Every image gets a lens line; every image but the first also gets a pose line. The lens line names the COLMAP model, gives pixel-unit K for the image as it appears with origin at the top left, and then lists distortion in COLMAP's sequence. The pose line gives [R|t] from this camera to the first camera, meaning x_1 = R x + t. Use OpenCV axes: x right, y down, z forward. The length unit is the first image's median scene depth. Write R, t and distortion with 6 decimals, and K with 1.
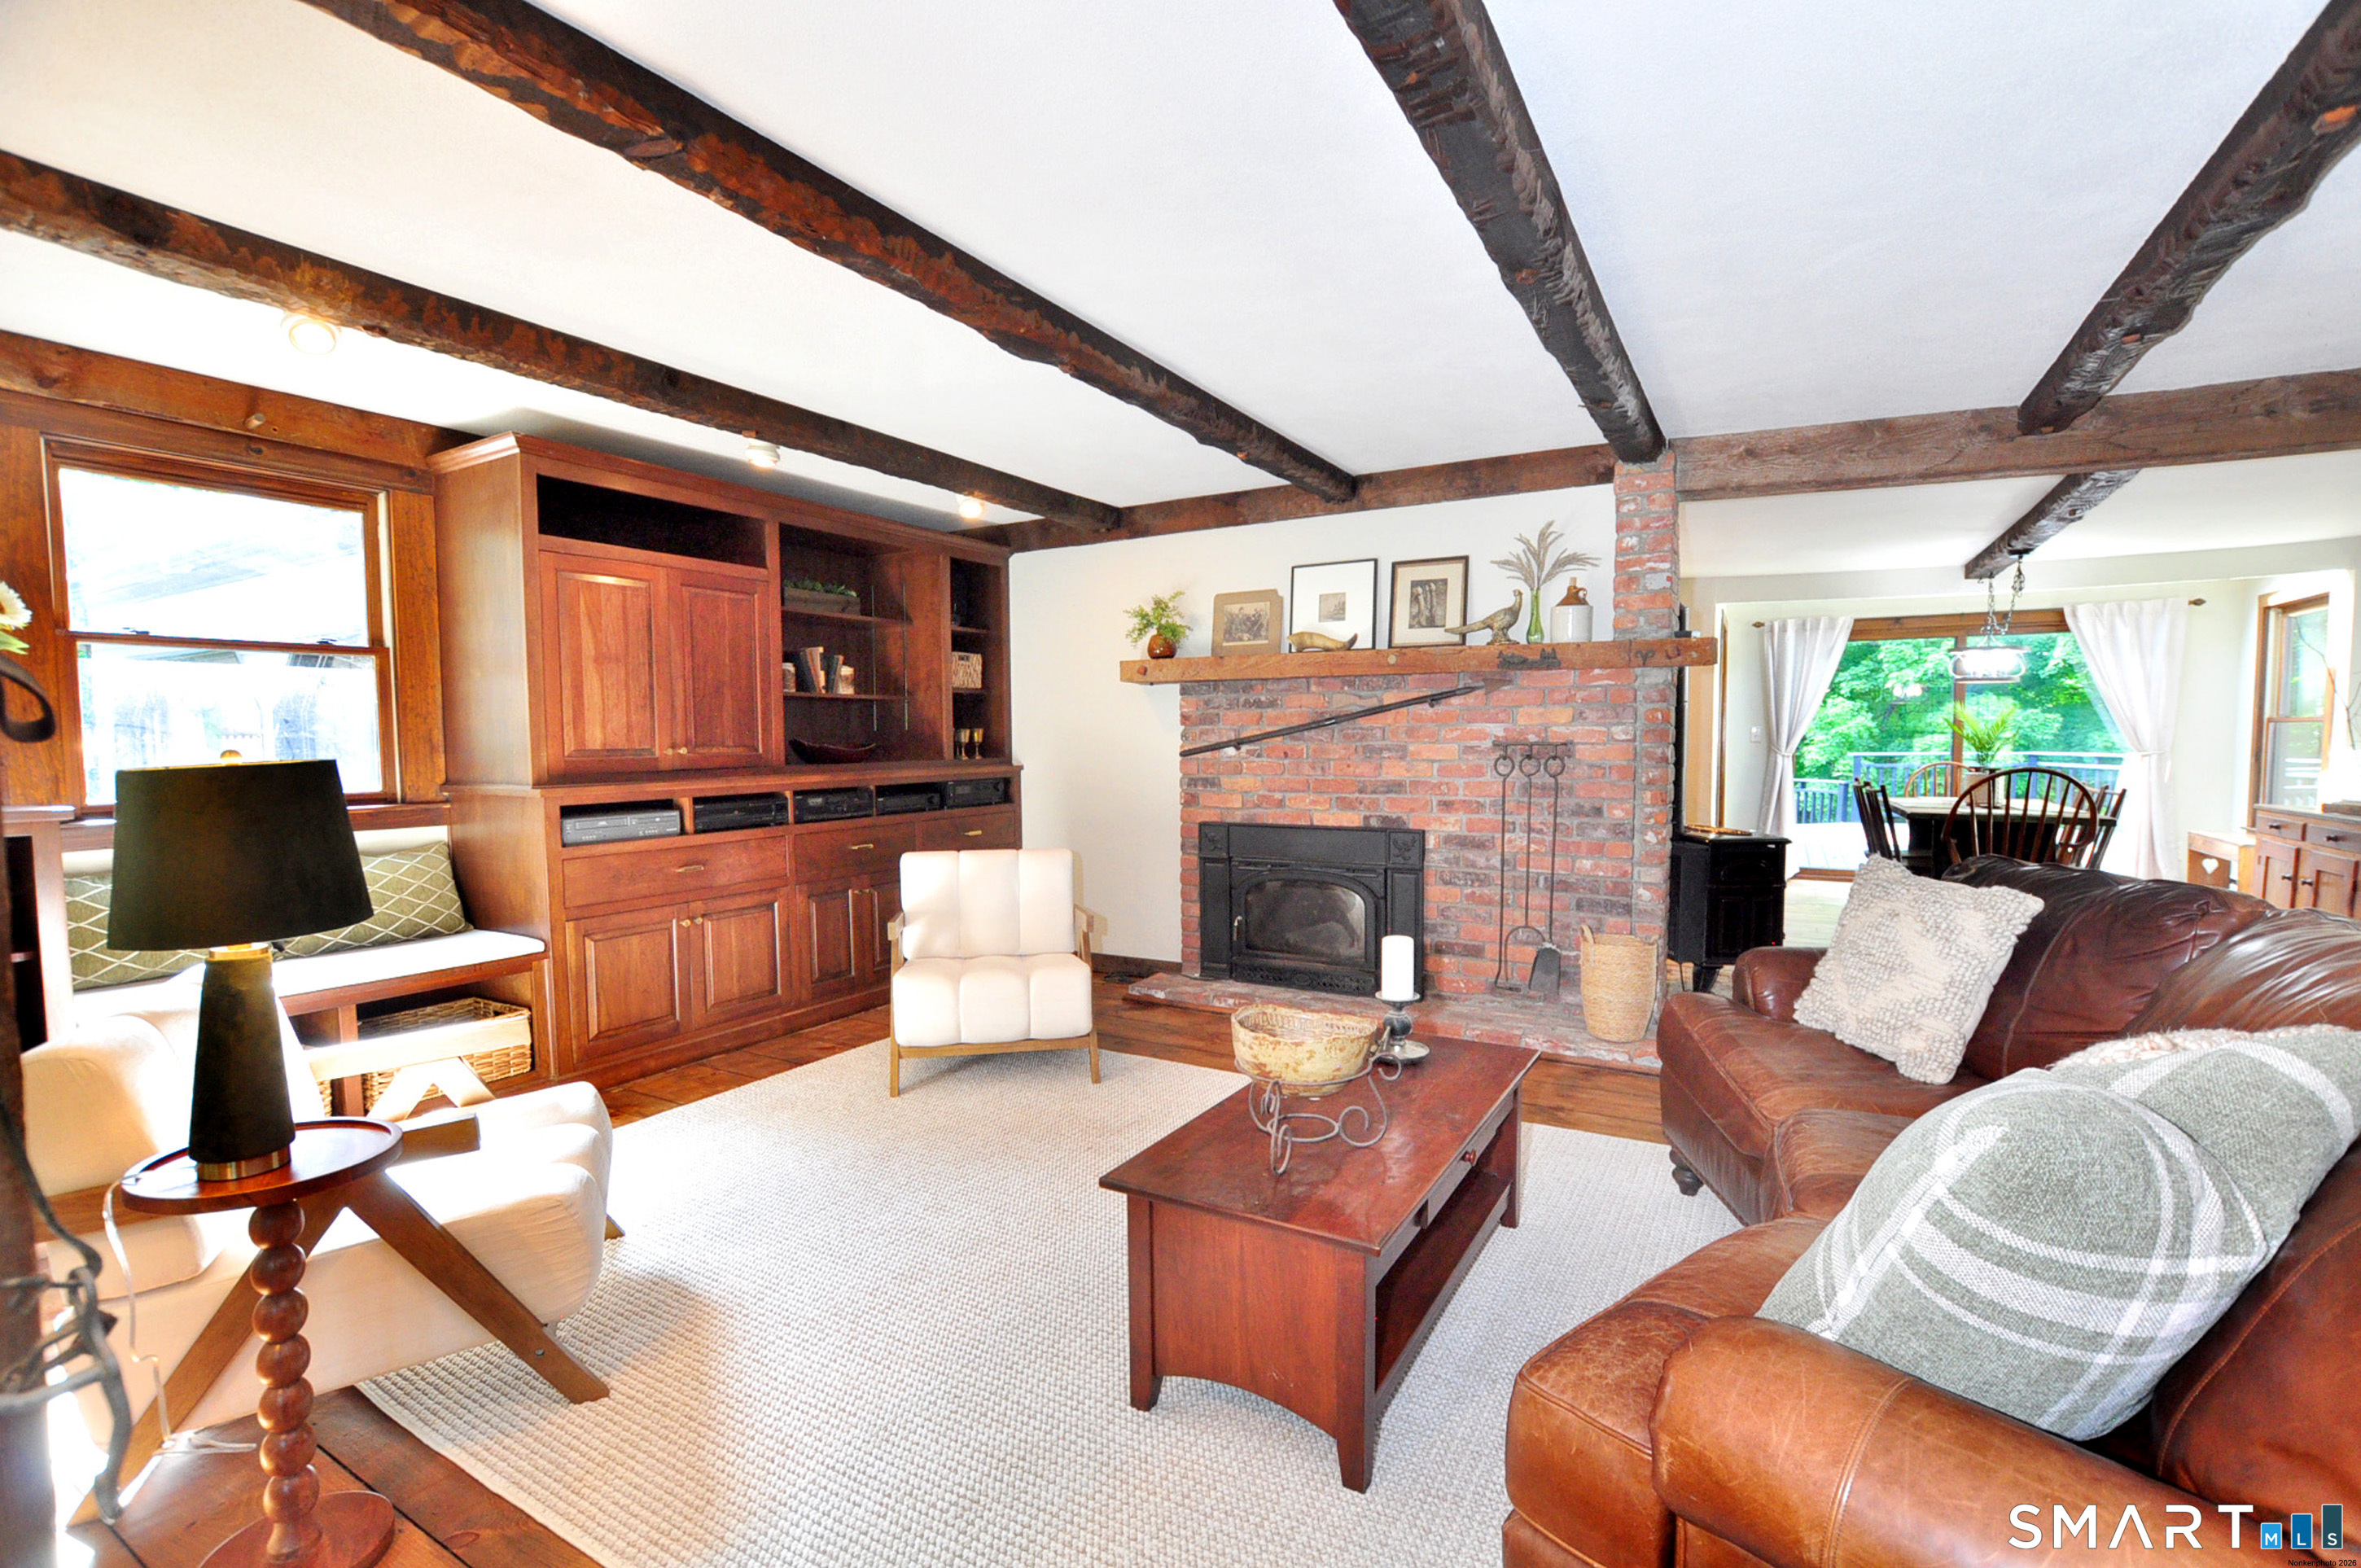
lens RADIAL K [[1038.1, 0, 1179.4], [0, 1038.1, 797.1], [0, 0, 1]] dist [-0.020378, -0.000474]
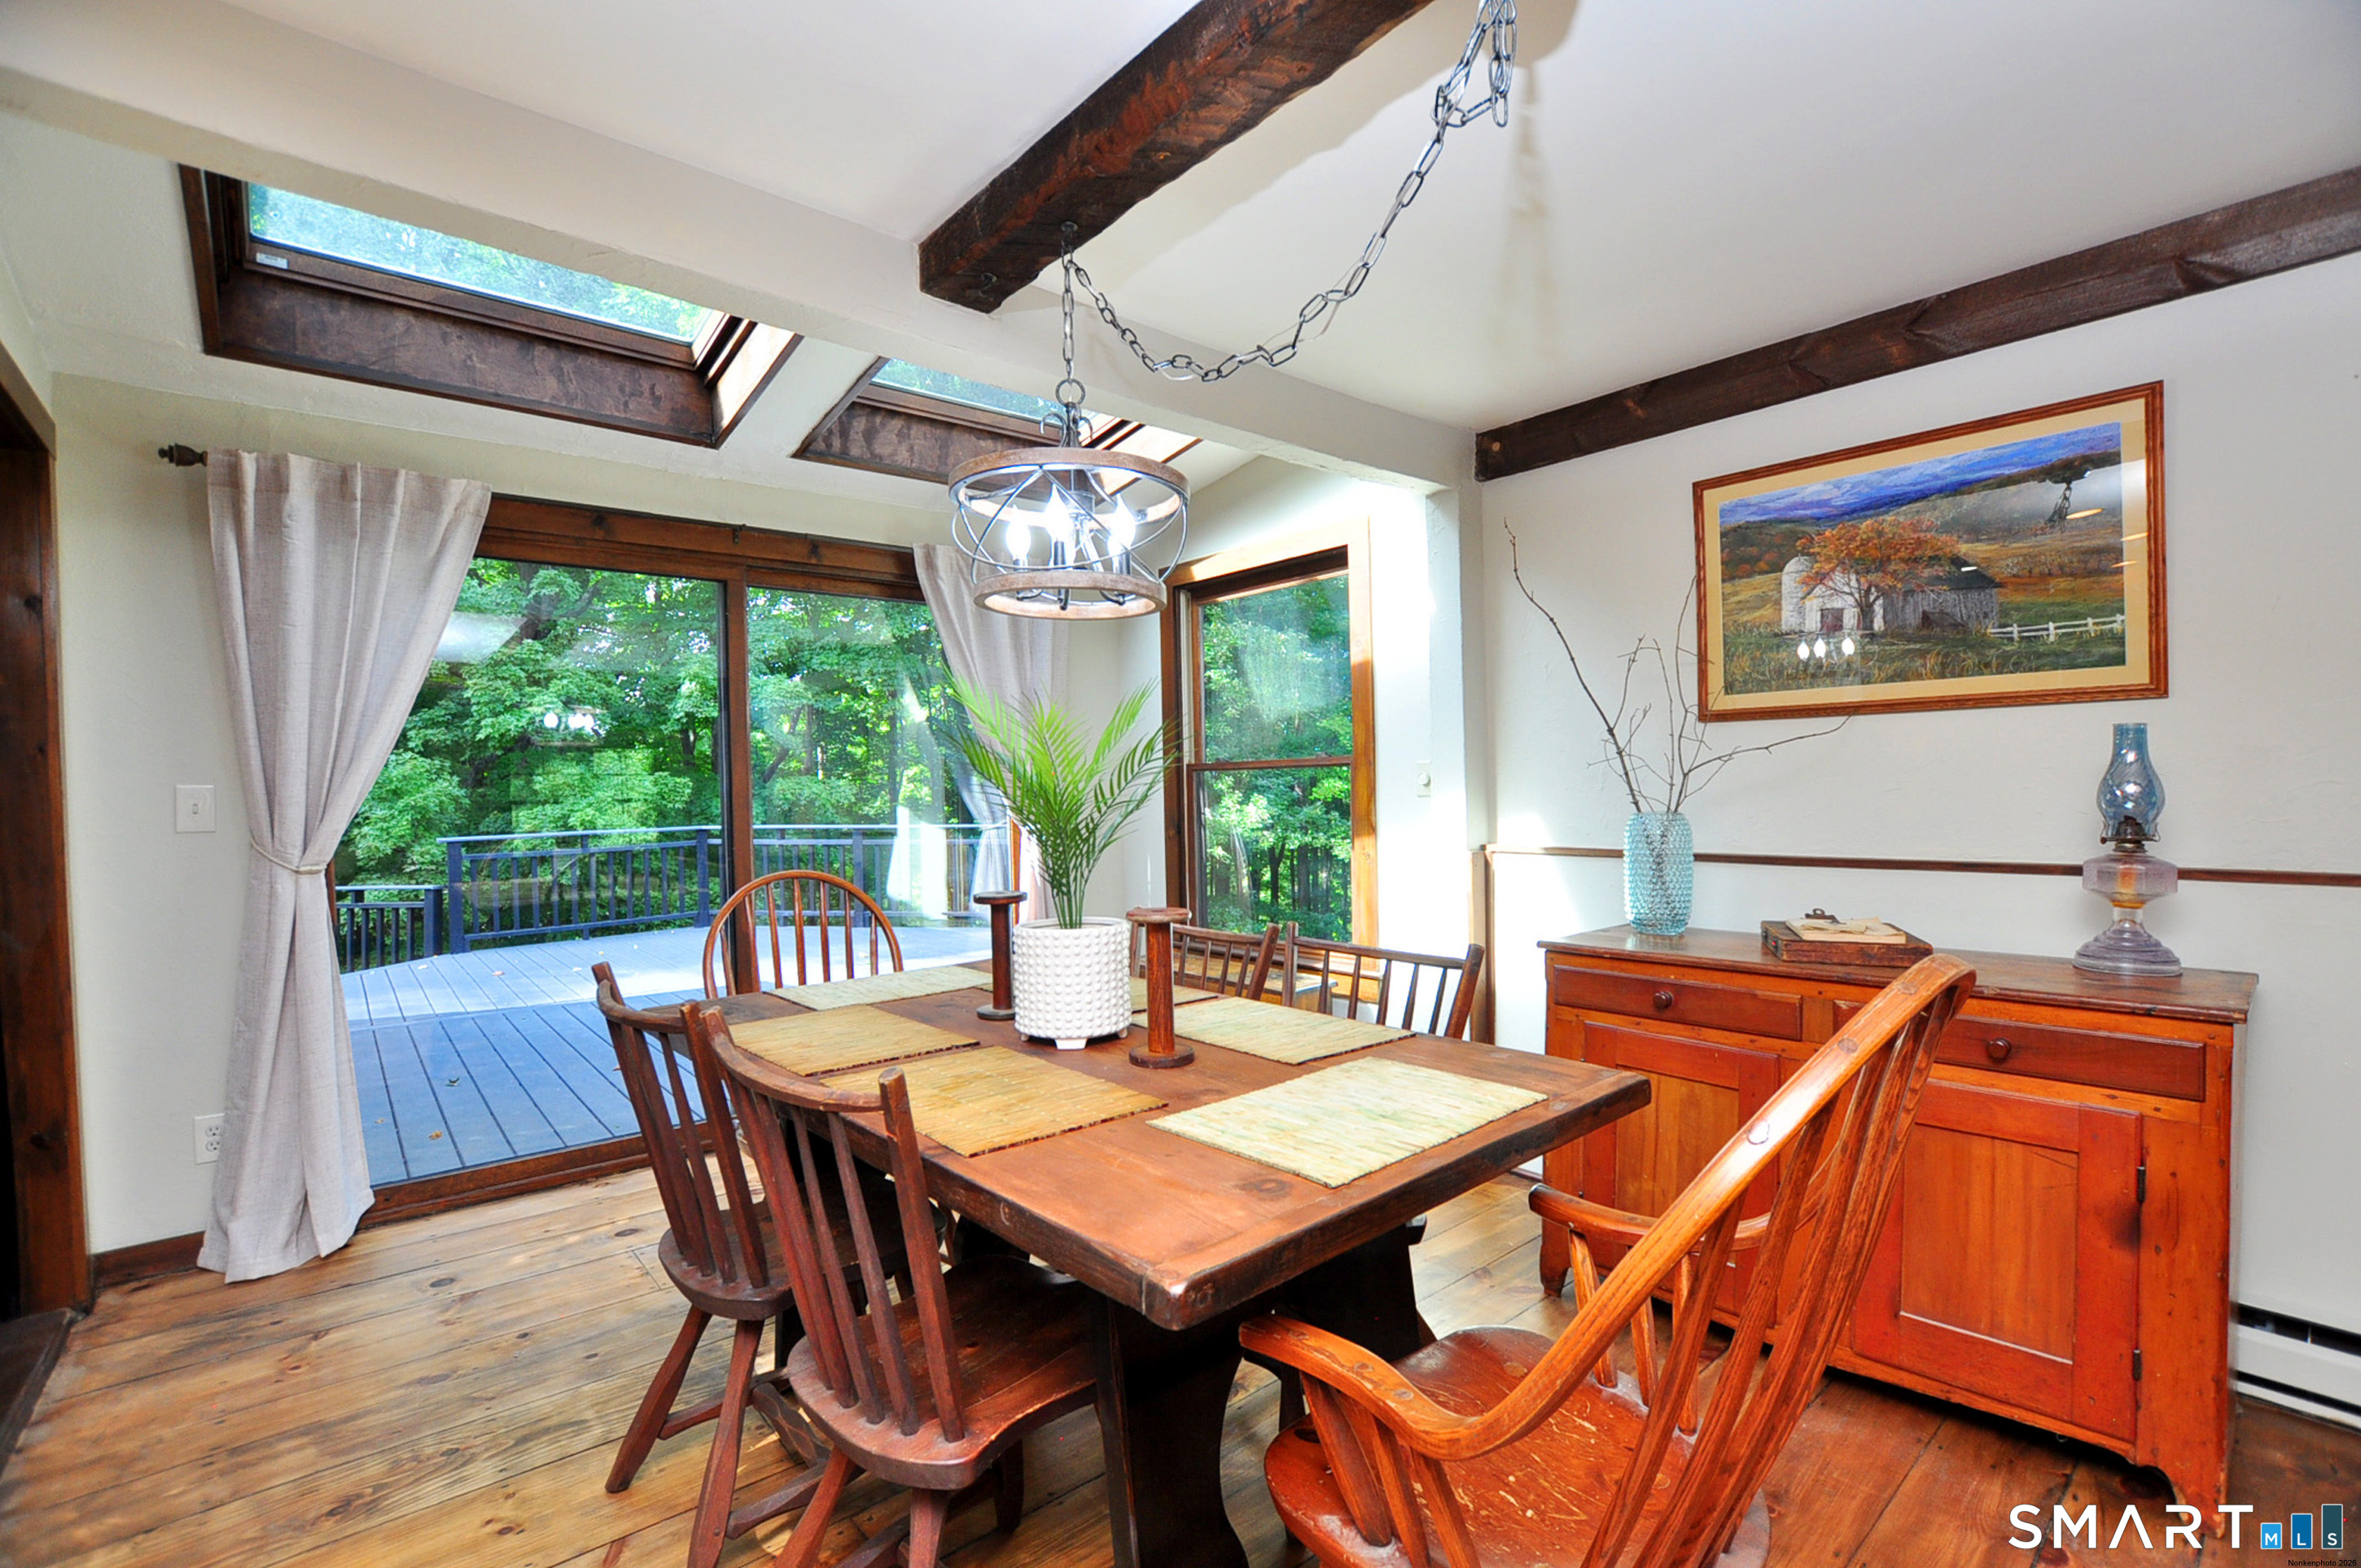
lens RADIAL K [[1016.9, 0, 1180.5], [0, 1016.9, 794.5], [0, 0, 1]] dist [-0.002753, -0.000458]
pose [[0.332309, -0.003814, 0.943163, 0.983543], [0.073982, 0.997016, -0.022035, -0.093048], [-0.940265, 0.077099, 0.331600, 1.641022]]
